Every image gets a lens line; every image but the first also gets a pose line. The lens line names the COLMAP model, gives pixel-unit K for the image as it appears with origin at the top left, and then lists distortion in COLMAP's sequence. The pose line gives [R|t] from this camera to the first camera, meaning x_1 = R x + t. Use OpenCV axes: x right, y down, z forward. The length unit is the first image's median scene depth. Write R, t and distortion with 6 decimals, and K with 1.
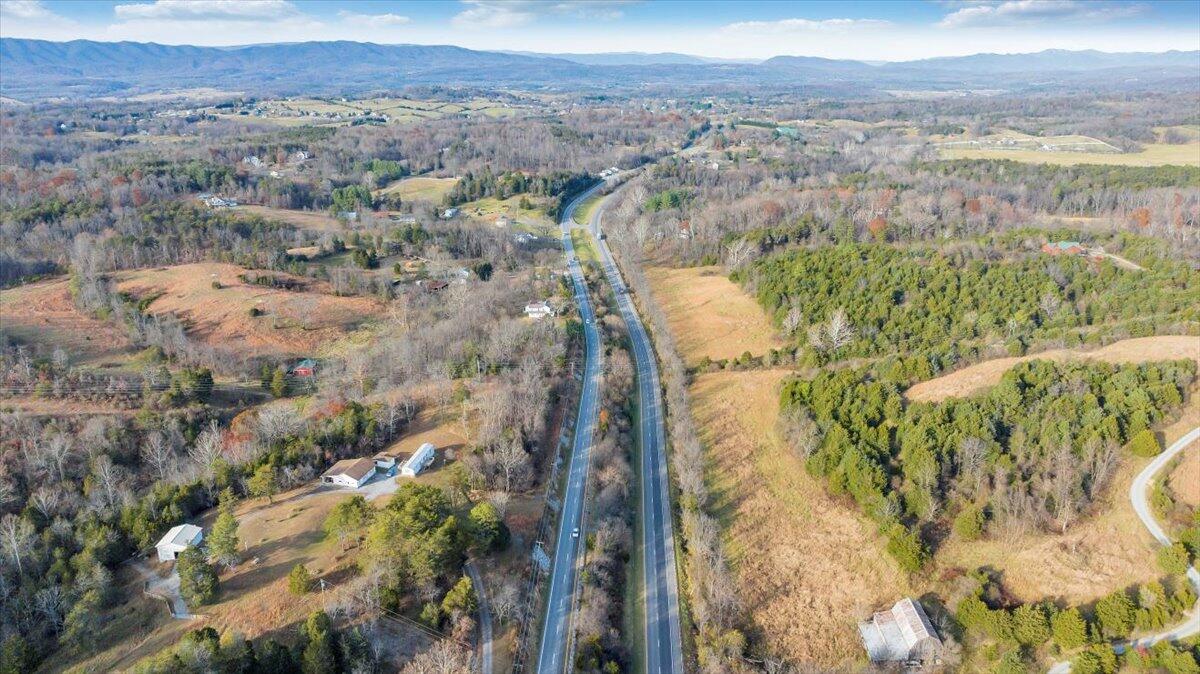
lens RADIAL K [[851.8, 0, 599.9], [0, 851.8, 338.9], [0, 0, 1]] dist [-0.044086, 0.049836]
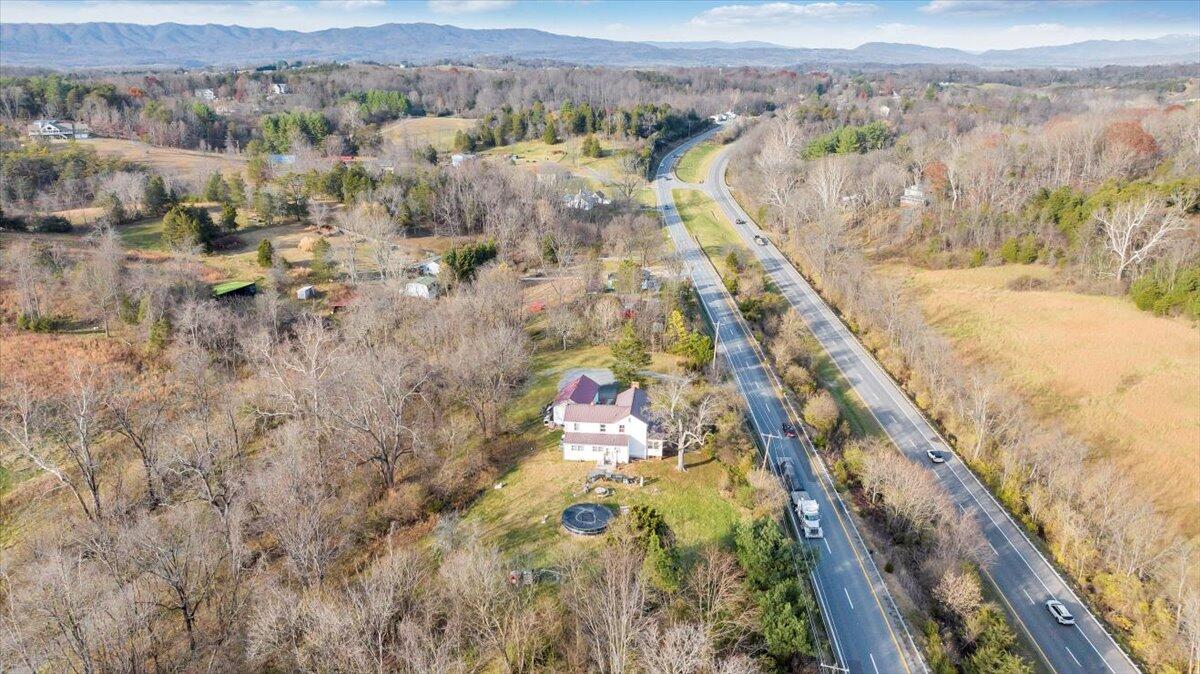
lens RADIAL K [[851.8, 0, 599.9], [0, 851.8, 336.9], [0, 0, 1]] dist [-0.044086, 0.049836]
pose [[0.995865, 0.030037, -0.085739, -0.030102], [-0.029353, 0.999526, 0.009230, -0.036966], [0.085975, -0.006675, 0.996275, 0.436167]]
